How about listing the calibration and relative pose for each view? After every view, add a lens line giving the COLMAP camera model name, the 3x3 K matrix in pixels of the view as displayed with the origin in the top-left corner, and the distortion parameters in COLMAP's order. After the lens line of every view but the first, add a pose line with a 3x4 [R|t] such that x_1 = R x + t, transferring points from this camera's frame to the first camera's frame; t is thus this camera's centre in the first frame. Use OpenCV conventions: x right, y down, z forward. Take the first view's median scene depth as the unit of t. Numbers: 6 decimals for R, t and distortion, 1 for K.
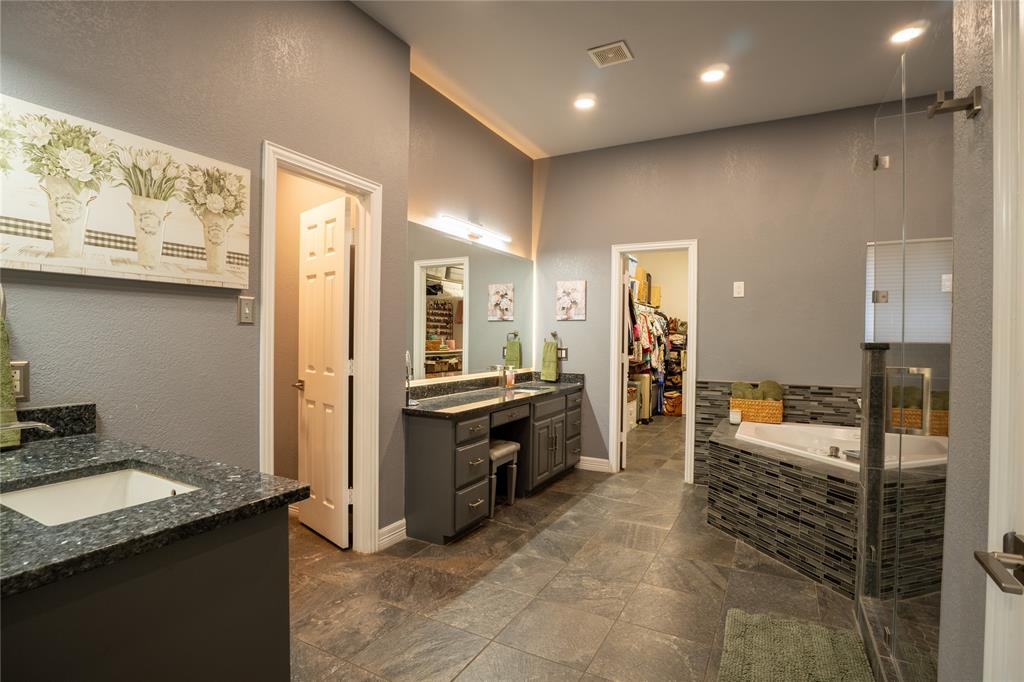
lens RADIAL K [[511.6, 0, 511.8], [0, 511.6, 339.2], [0, 0, 1]] dist [-0.037670, 0.000690]
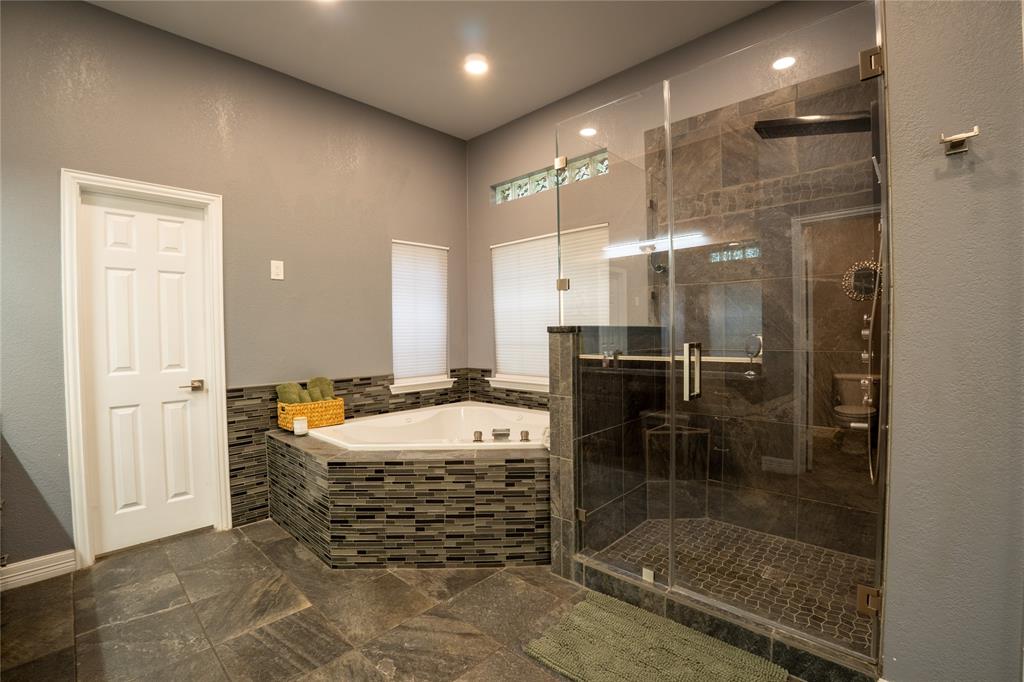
lens RADIAL K [[444.9, 0, 512.1], [0, 444.9, 340.3], [0, 0, 1]] dist [-0.044830, 0.002194]
pose [[0.260239, -0.028892, 0.965112, -0.188720], [0.017418, 0.999530, 0.025226, 0.004227], [-0.965387, 0.010245, 0.260620, 0.614705]]
